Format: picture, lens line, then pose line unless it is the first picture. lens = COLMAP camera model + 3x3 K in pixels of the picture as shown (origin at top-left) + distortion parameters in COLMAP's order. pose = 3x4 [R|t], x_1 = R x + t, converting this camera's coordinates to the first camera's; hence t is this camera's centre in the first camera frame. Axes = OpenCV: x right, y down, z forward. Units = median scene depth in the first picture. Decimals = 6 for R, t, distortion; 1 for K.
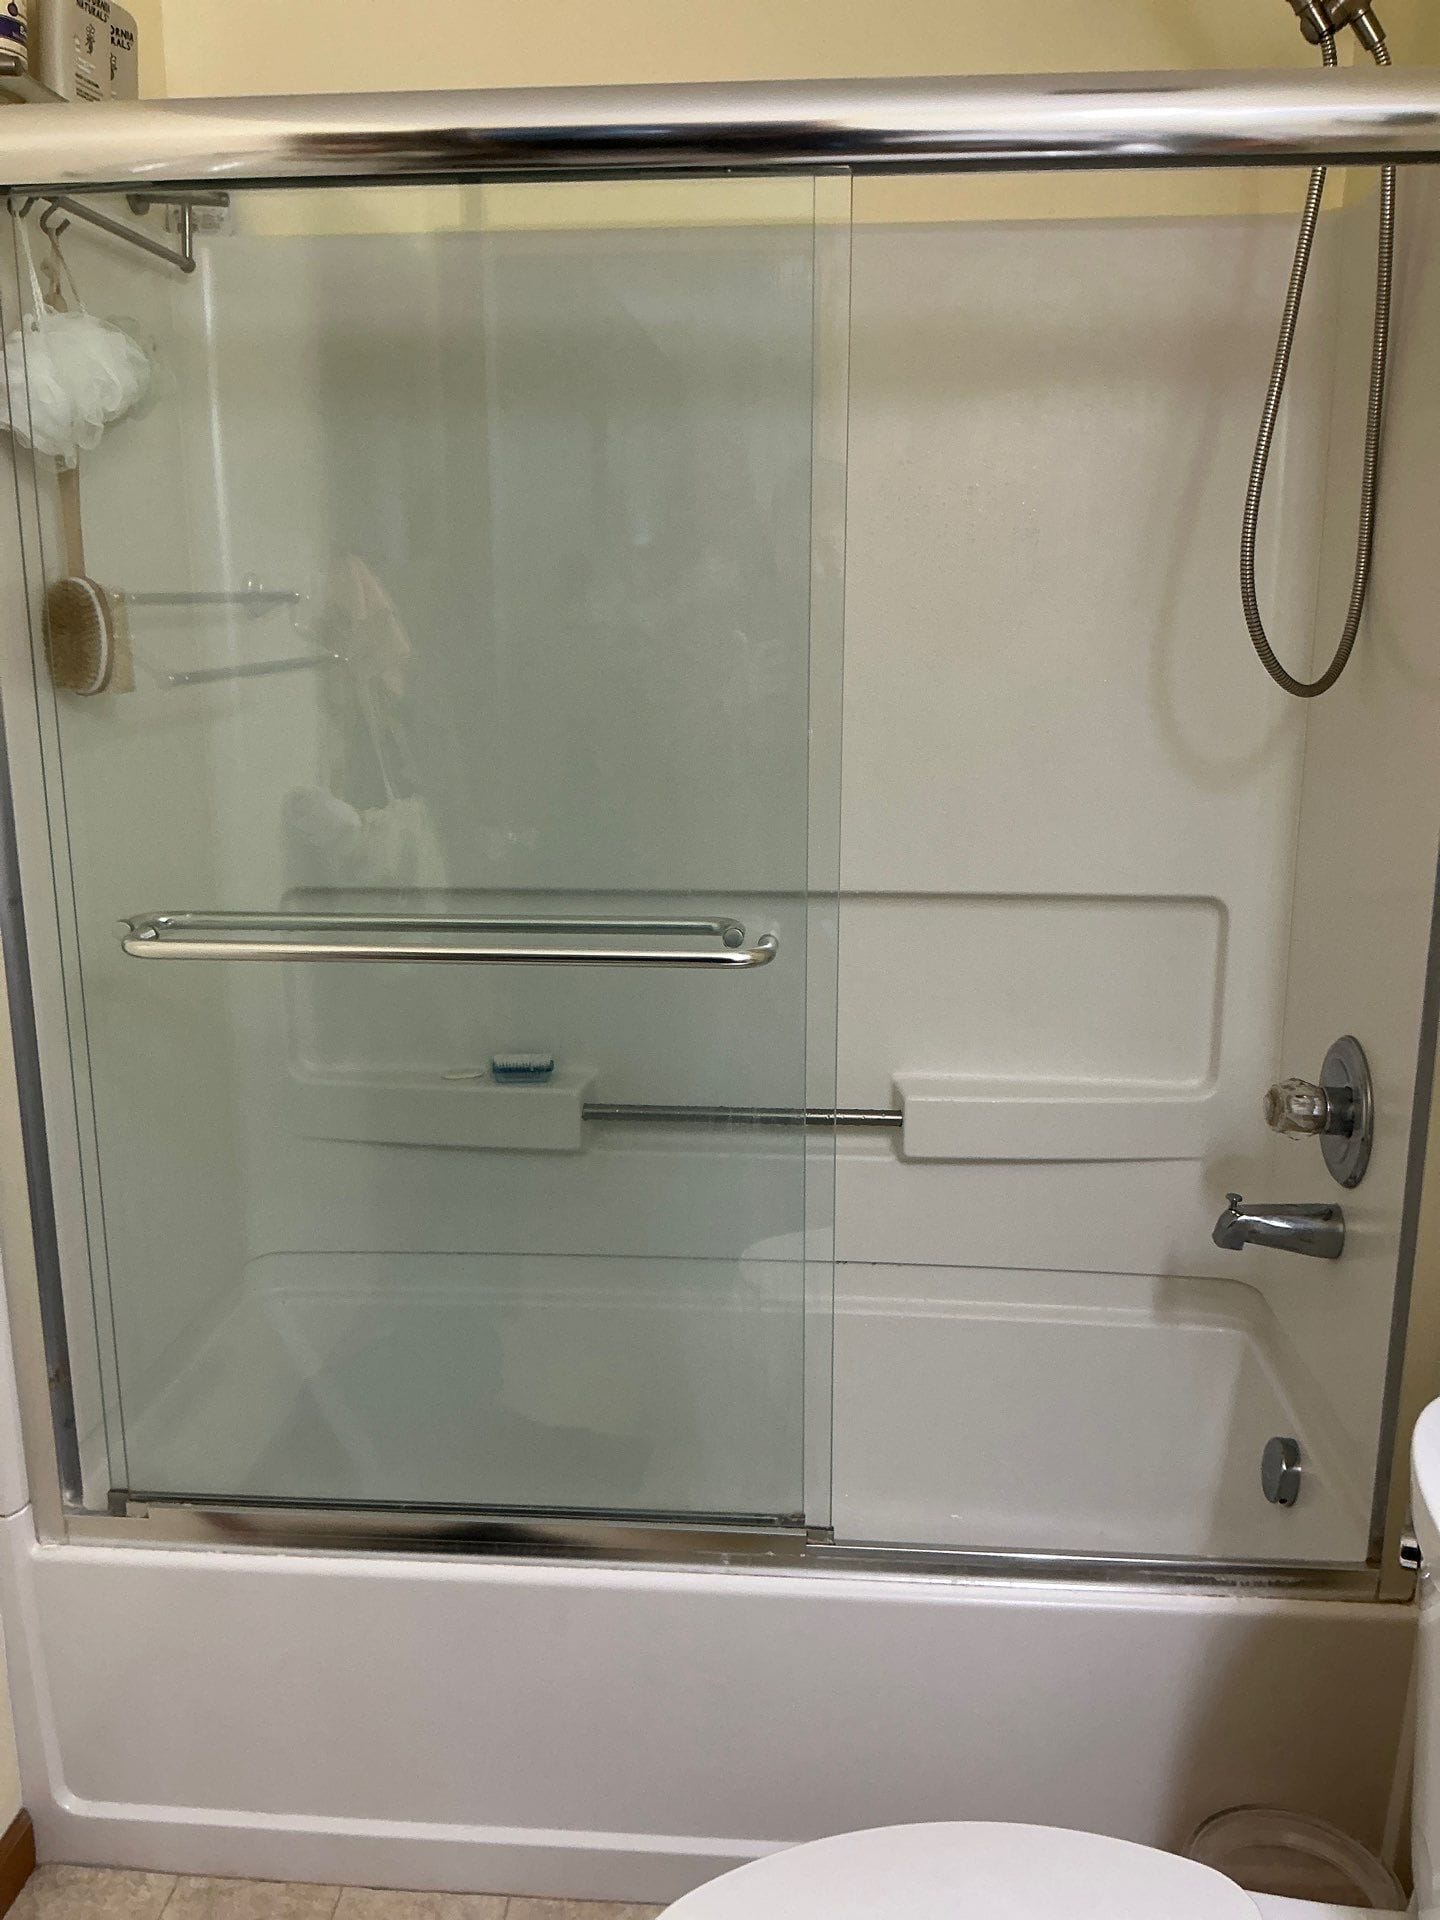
lens RADIAL K [[1389.9, 0, 743.9], [0, 1389.9, 955.2], [0, 0, 1]] dist [0.043790, -0.061411]
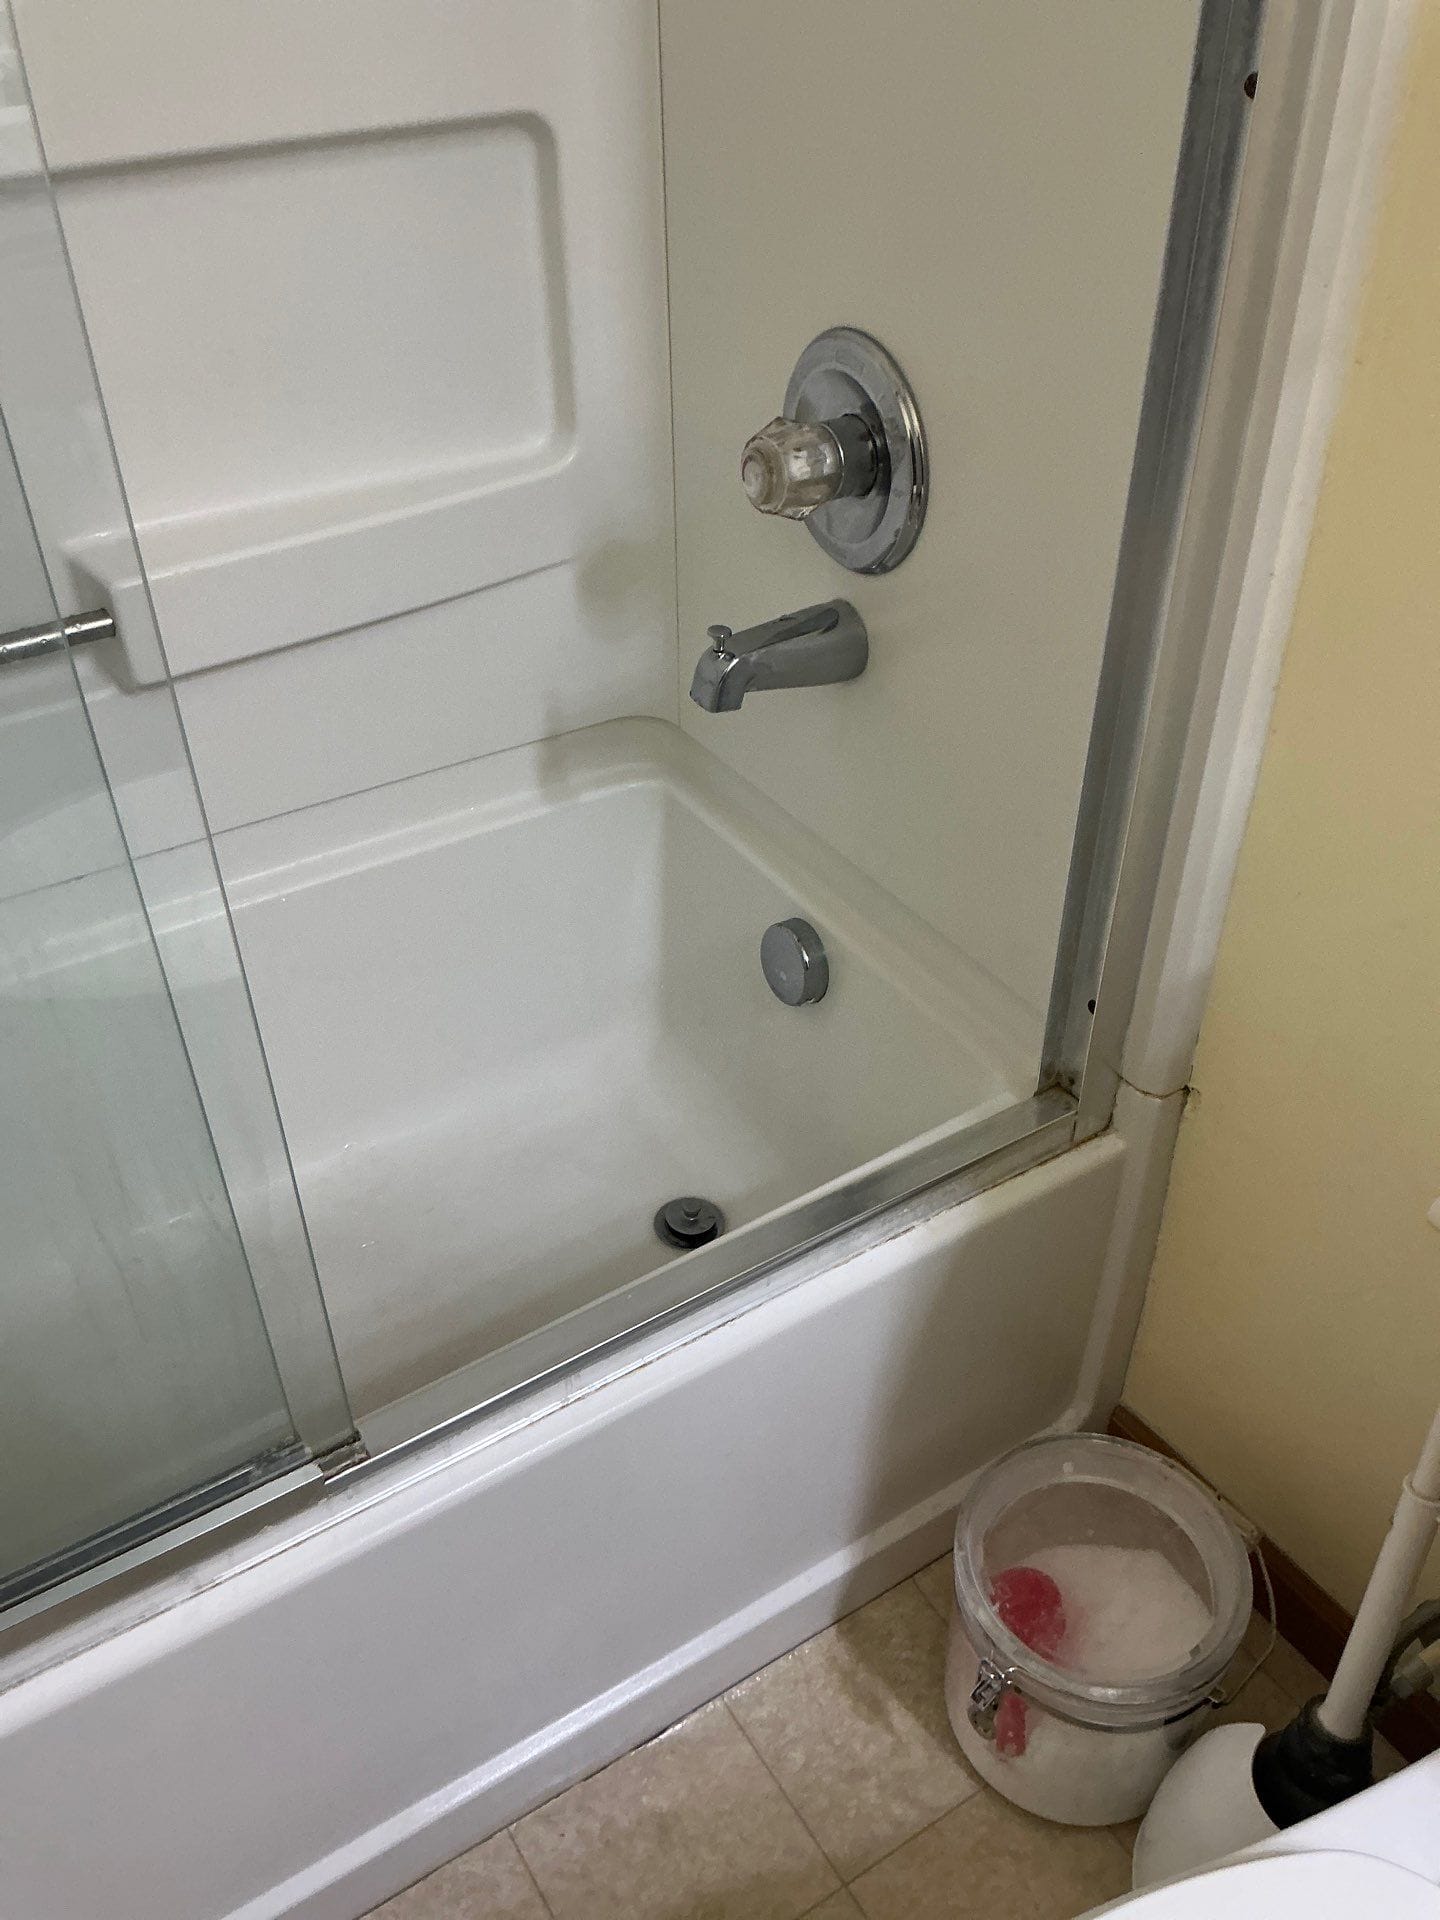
lens RADIAL K [[1491.1, 0, 720.0], [0, 1491.1, 960.0], [0, 0, 1]] dist [-0.000399, -0.001269]
pose [[0.802153, -0.371643, 0.467367, -0.021606], [0.132904, 0.874192, 0.467038, -0.012198], [-0.582140, -0.312521, 0.750629, 0.361157]]
